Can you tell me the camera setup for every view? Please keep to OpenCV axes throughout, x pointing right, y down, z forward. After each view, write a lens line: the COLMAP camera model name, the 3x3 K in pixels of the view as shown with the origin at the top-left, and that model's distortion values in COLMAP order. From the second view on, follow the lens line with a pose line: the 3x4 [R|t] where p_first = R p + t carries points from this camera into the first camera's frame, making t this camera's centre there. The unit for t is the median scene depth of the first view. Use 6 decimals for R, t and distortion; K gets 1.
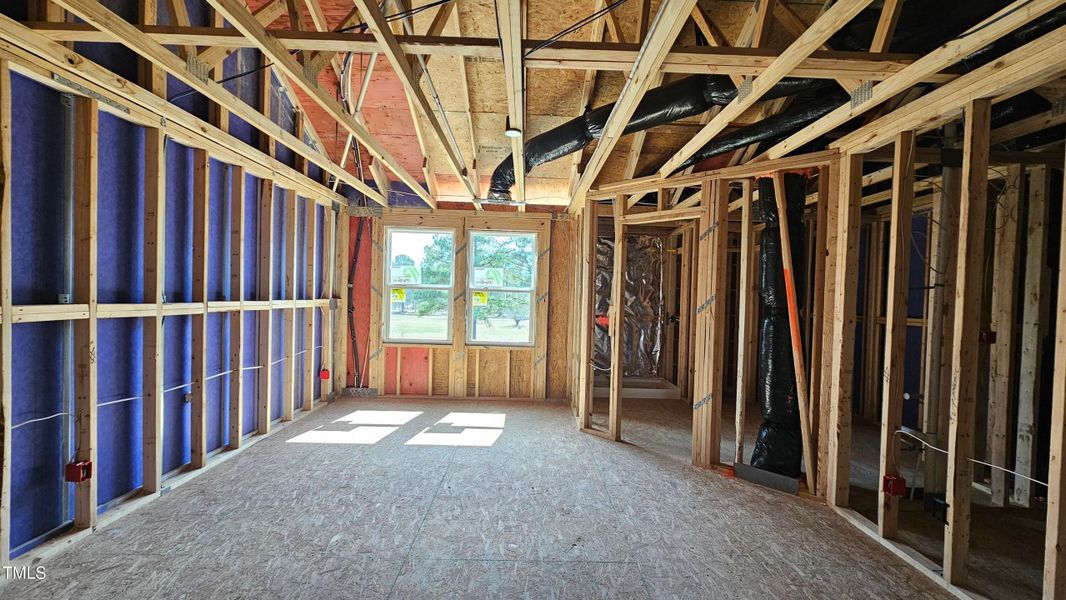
lens RADIAL K [[431.2, 0, 537.8], [0, 431.2, 299.9], [0, 0, 1]] dist [-0.002900, 0.000291]
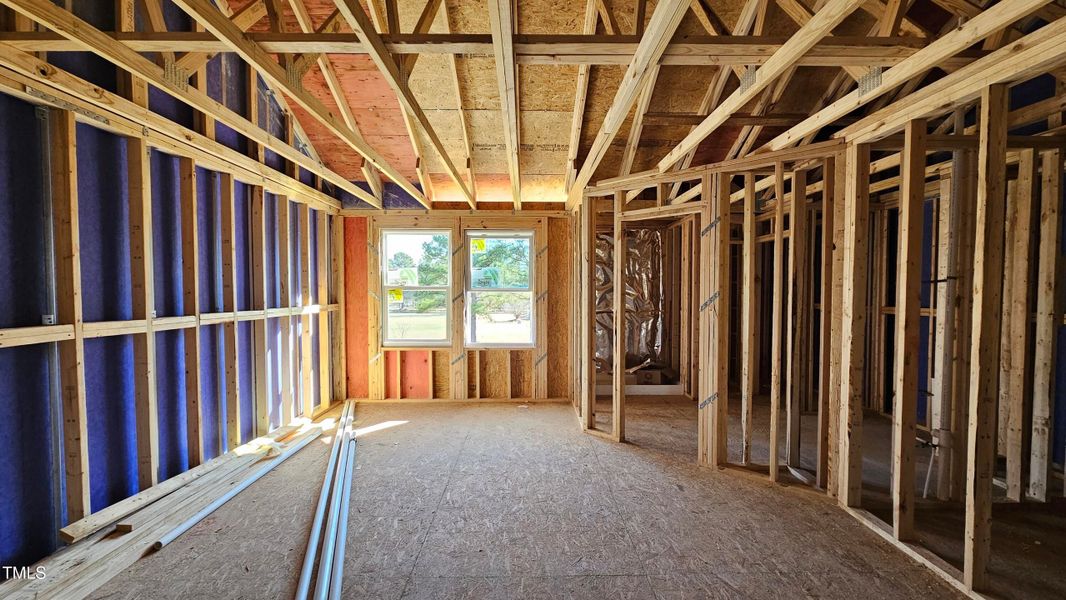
lens RADIAL K [[431.2, 0, 535.0], [0, 431.2, 301.2], [0, 0, 1]] dist [-0.002900, 0.000291]
pose [[0.999606, -0.027714, -0.004408, -0.000229], [0.027779, 0.999492, 0.015606, -0.018439], [0.003973, -0.015723, 0.999868, 0.024132]]
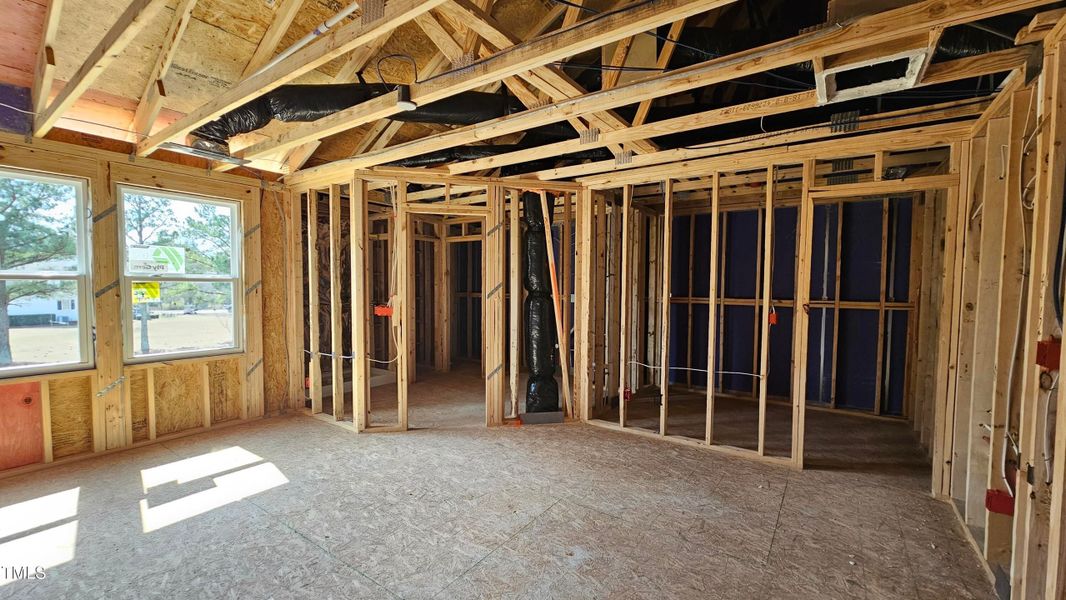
lens RADIAL K [[431.2, 0, 538.4], [0, 431.2, 301.0], [0, 0, 1]] dist [-0.002900, 0.000291]
pose [[0.586288, -0.054273, 0.808283, -0.530667], [0.015772, 0.998329, 0.055593, -0.027613], [-0.809949, -0.019845, 0.586164, 0.214081]]
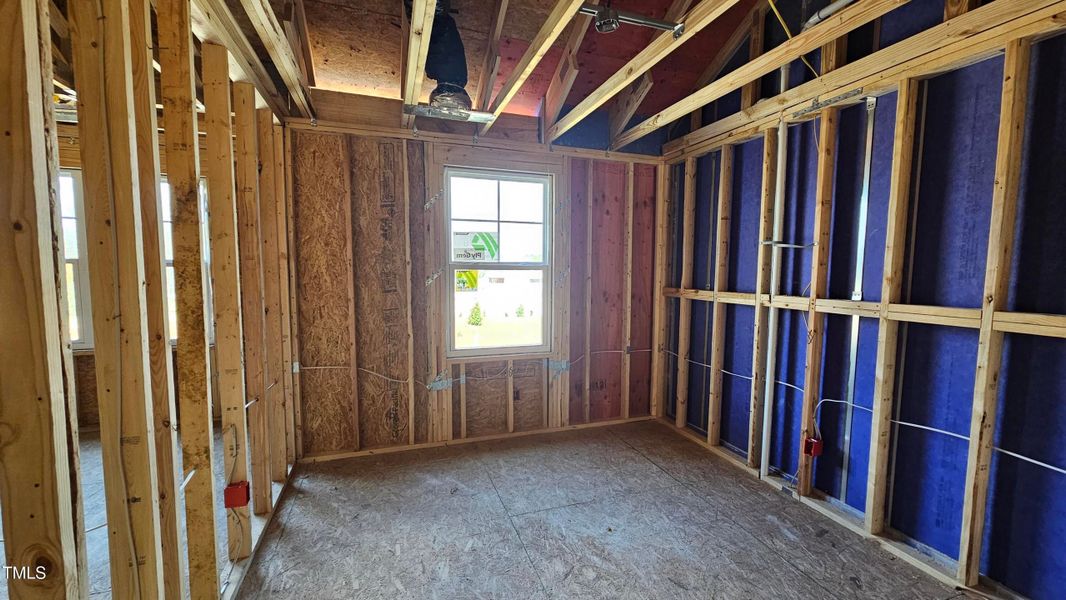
lens RADIAL K [[431.2, 0, 533.0], [0, 431.2, 303.2], [0, 0, 1]] dist [-0.002900, 0.000291]
pose [[-0.951611, -0.007612, -0.307210, -0.009418], [-0.032491, 0.996582, 0.075952, -0.026933], [0.305581, 0.082259, -0.948606, 1.308516]]
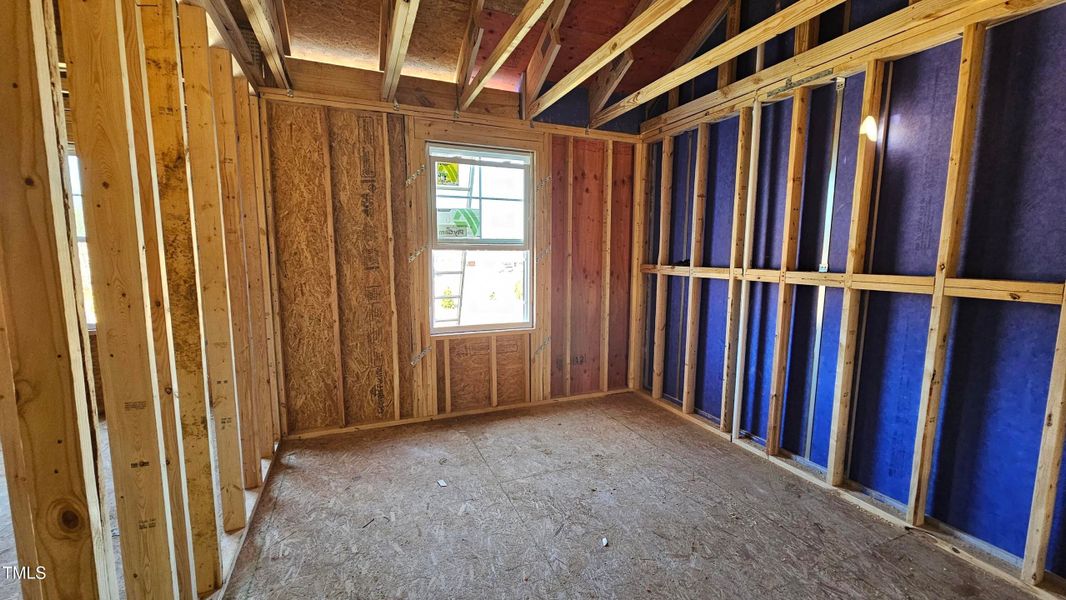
lens RADIAL K [[431.2, 0, 531.3], [0, 431.2, 304.4], [0, 0, 1]] dist [-0.002900, 0.000291]
pose [[-0.930970, 0.014659, -0.364802, 0.019897], [-0.029247, 0.992988, 0.114540, -0.010425], [0.363923, 0.117303, -0.924013, 1.317637]]
